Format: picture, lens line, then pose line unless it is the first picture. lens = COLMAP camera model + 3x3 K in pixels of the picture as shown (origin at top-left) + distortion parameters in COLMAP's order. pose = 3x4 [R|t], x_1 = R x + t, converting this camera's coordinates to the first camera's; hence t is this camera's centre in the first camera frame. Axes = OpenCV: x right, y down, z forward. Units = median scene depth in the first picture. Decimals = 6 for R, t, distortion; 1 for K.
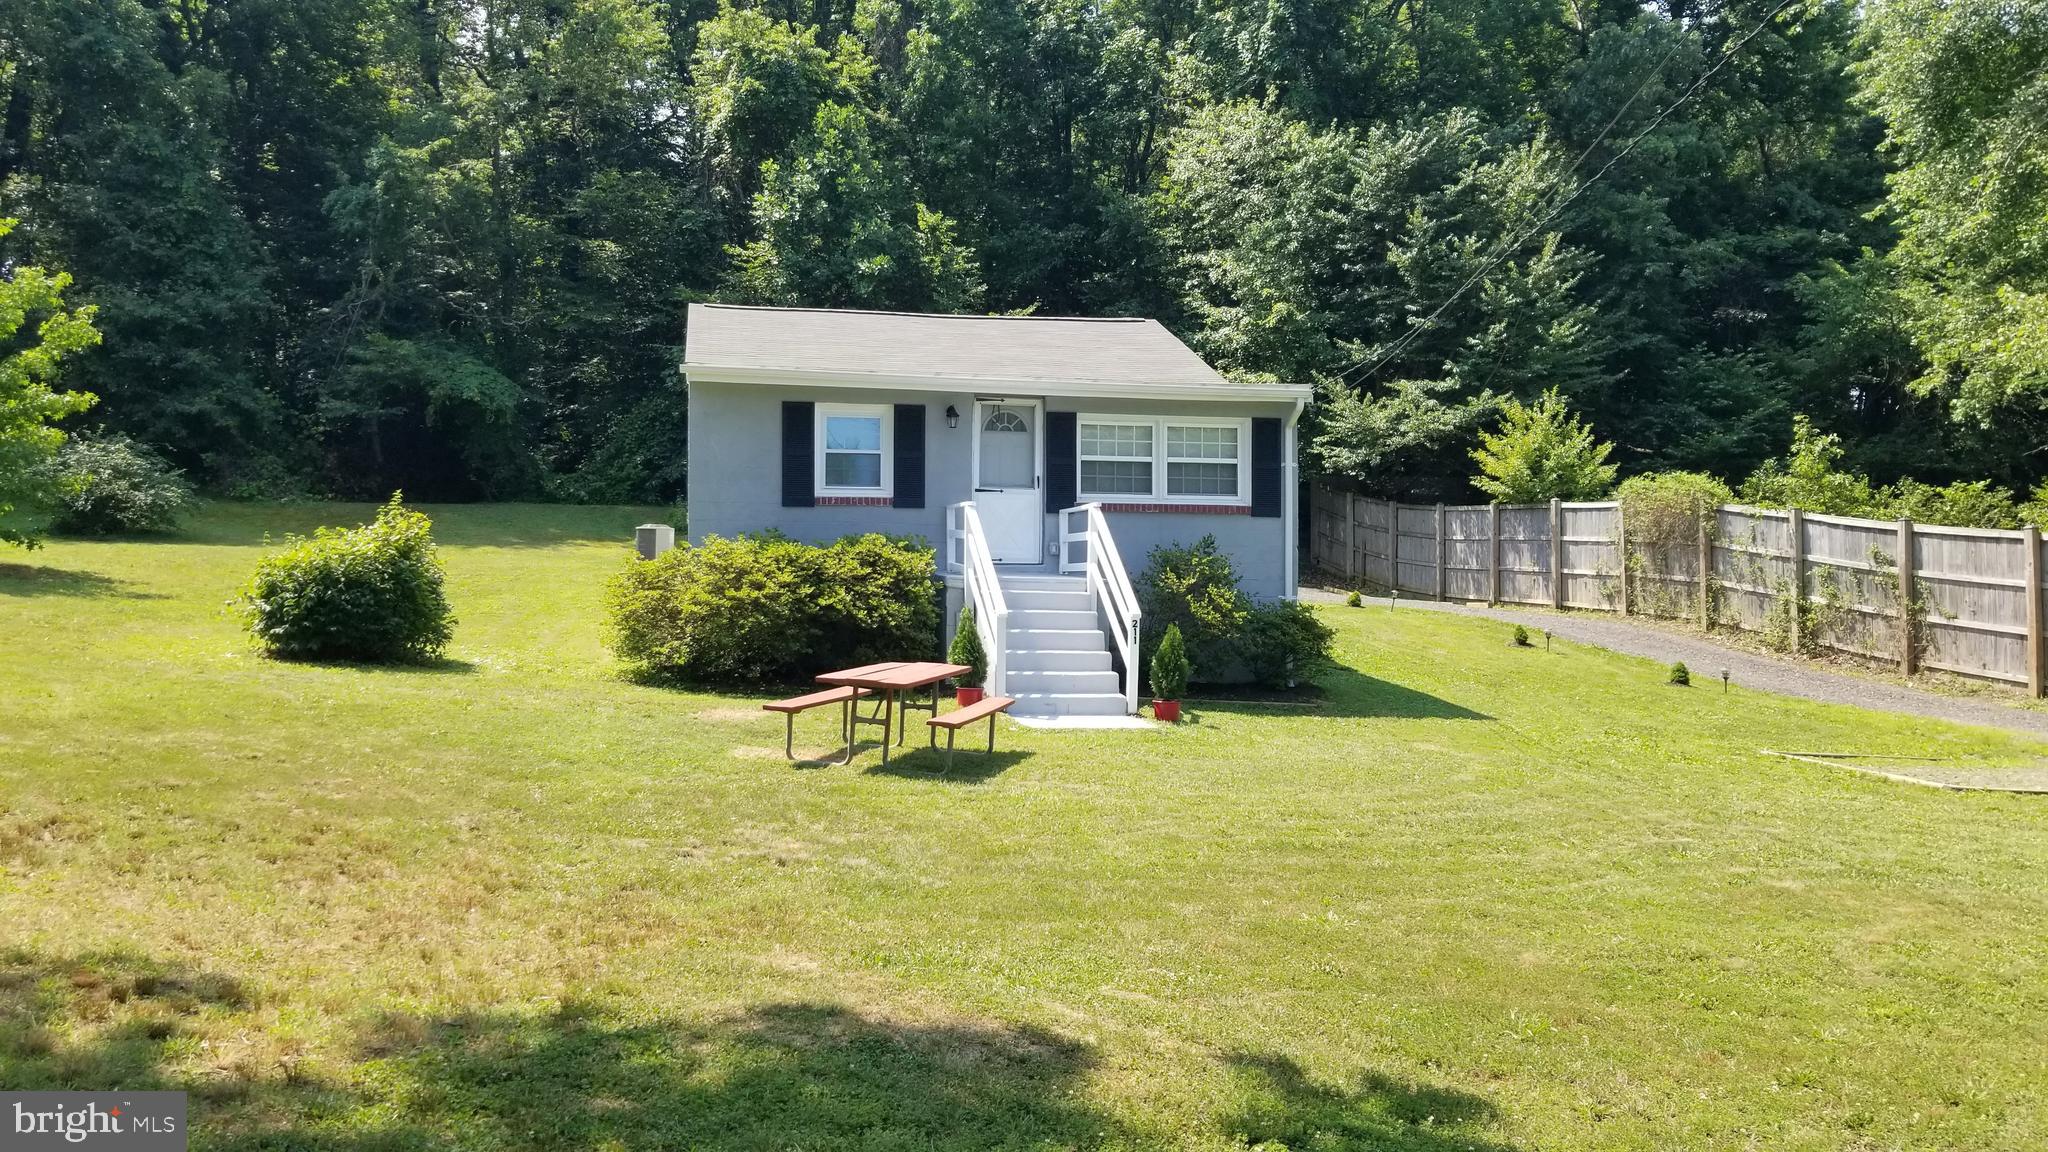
lens RADIAL K [[1609.9, 0, 1024.0], [0, 1609.9, 576.0], [0, 0, 1]] dist [0.006038, 0.002961]
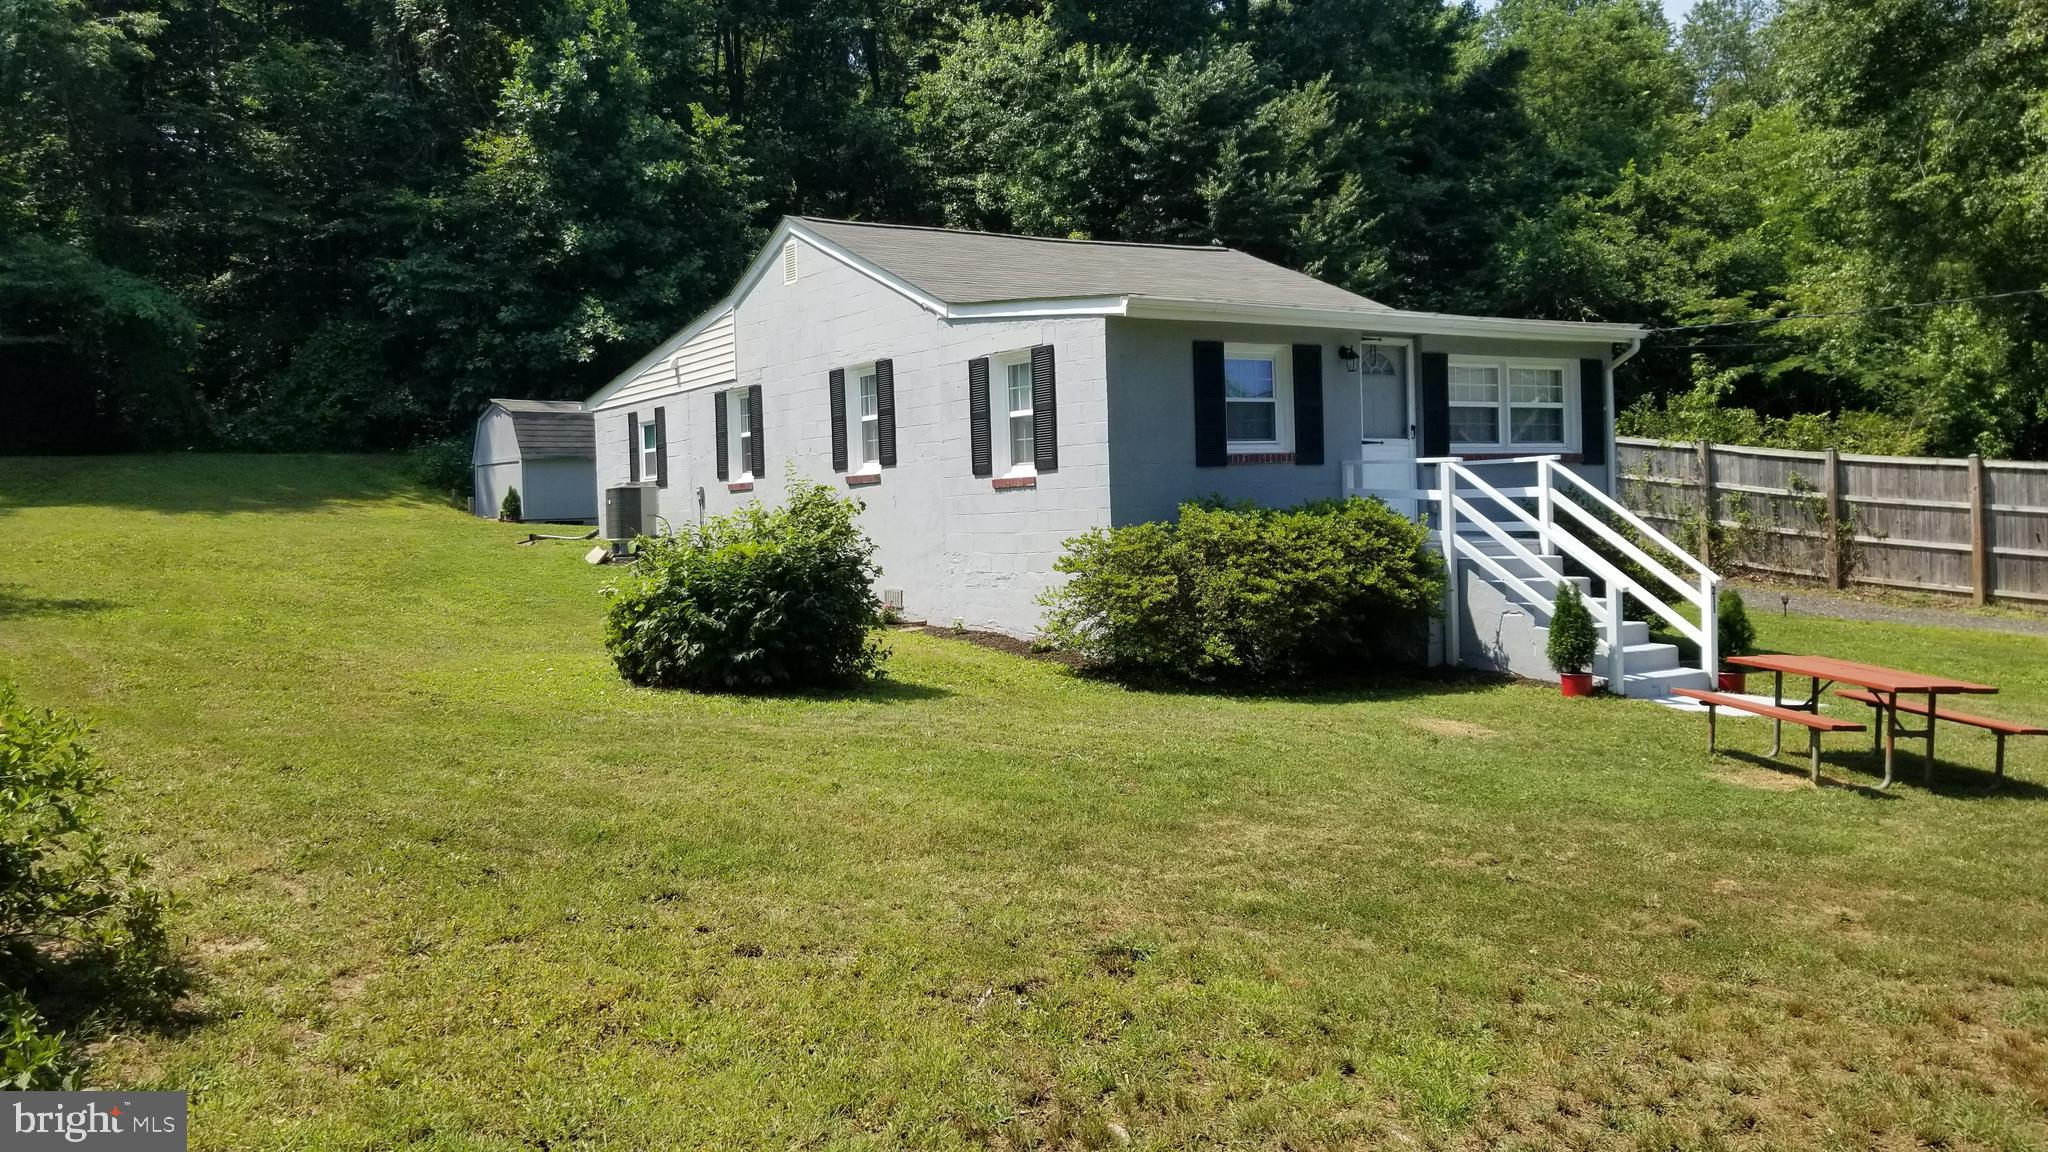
lens RADIAL K [[1587.1, 0, 1026.5], [0, 1587.1, 555.6], [0, 0, 1]] dist [0.084141, -0.175461]
pose [[0.925557, -0.043121, 0.376145, -0.363644], [0.030301, 0.998743, 0.039935, -0.021927], [-0.377394, -0.025565, 0.925700, 0.180615]]
